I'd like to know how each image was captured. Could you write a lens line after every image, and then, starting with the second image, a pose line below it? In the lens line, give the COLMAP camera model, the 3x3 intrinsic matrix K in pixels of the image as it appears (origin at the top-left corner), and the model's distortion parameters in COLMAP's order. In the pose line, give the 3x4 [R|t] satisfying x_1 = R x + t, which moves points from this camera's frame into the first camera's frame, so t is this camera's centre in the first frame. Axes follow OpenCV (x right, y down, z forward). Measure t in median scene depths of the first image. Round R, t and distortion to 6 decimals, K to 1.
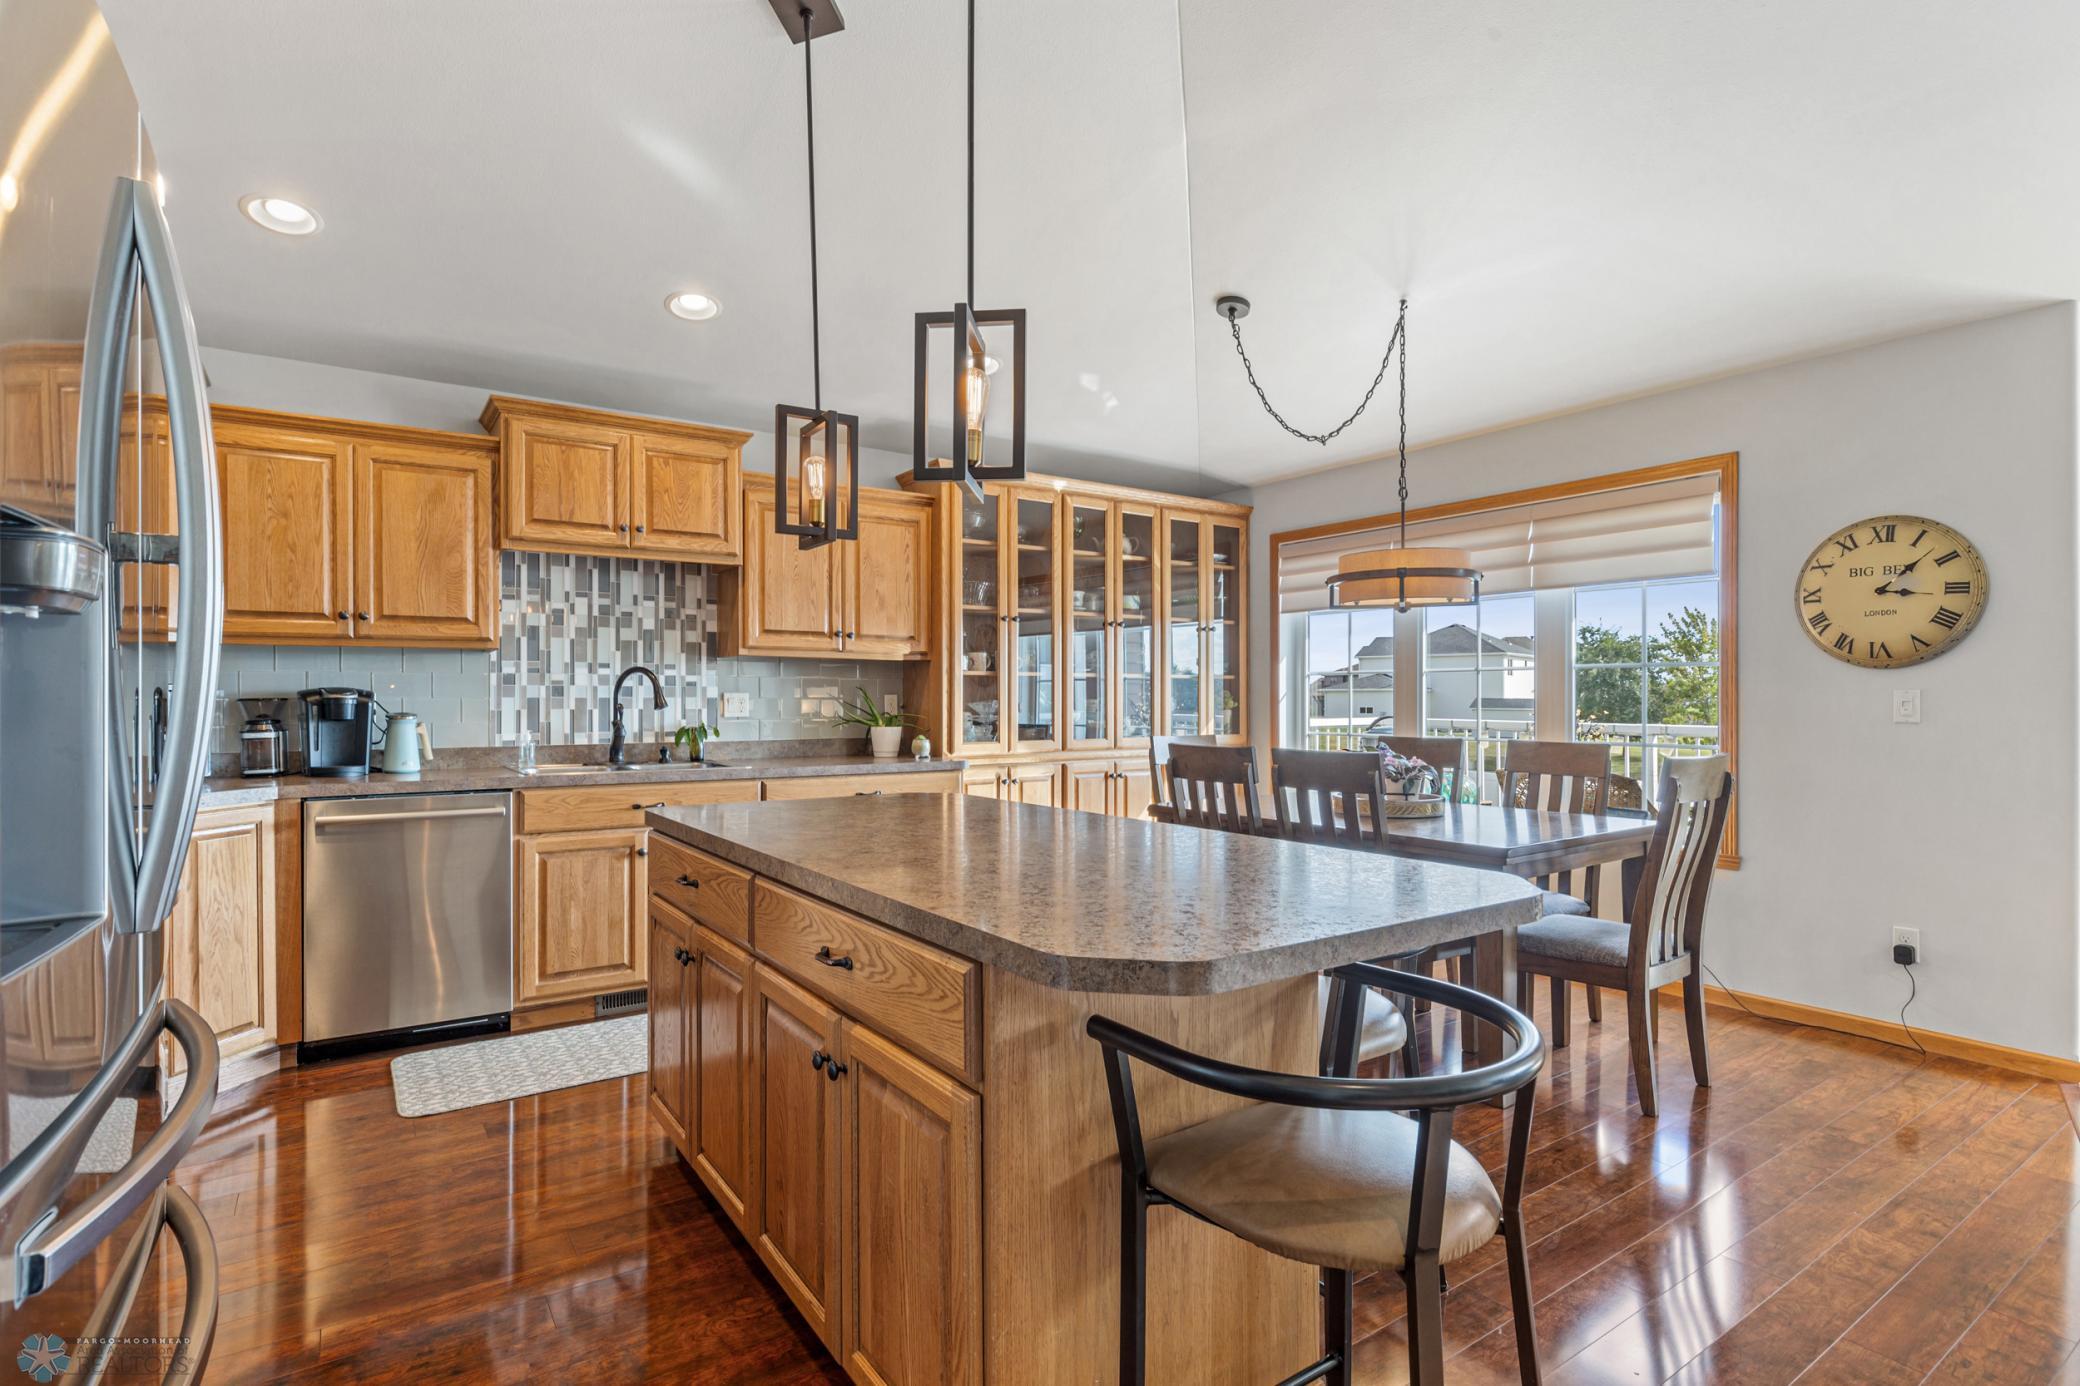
lens RADIAL K [[1011.5, 0, 1033.5], [0, 1011.5, 695.5], [0, 0, 1]] dist [-0.005196, 0.000863]
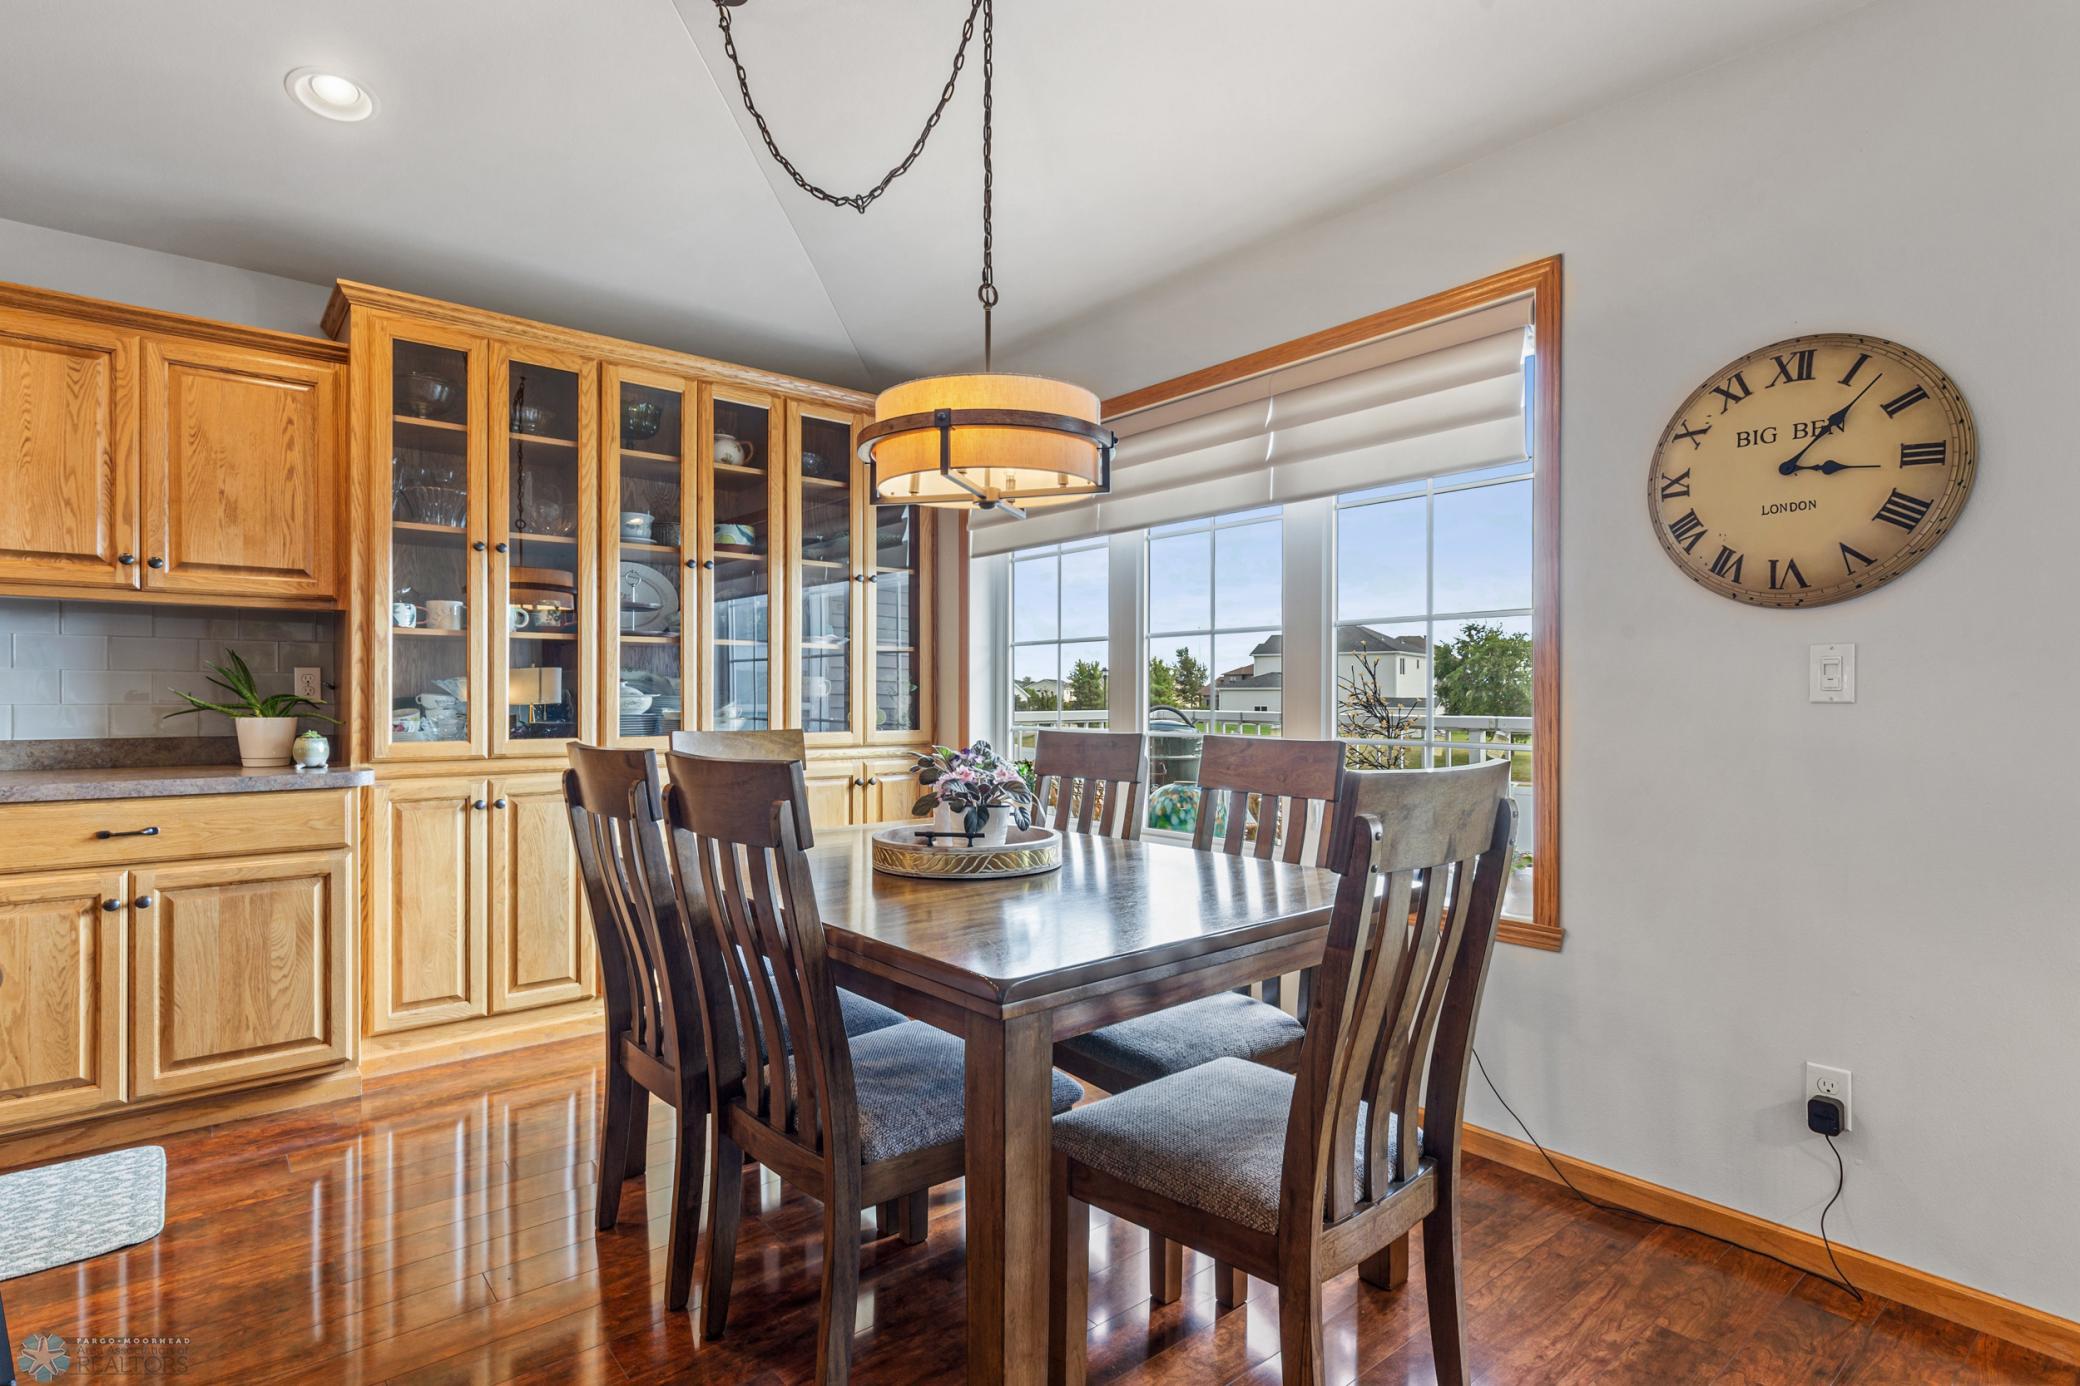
lens RADIAL K [[1011.5, 0, 1046.9], [0, 1011.5, 699.3], [0, 0, 1]] dist [-0.005196, 0.000863]
pose [[0.995927, 0.001451, 0.090157, 0.333568], [-0.001695, 0.999995, 0.002632, 0.021479], [-0.090153, -0.002774, 0.995924, 0.420893]]
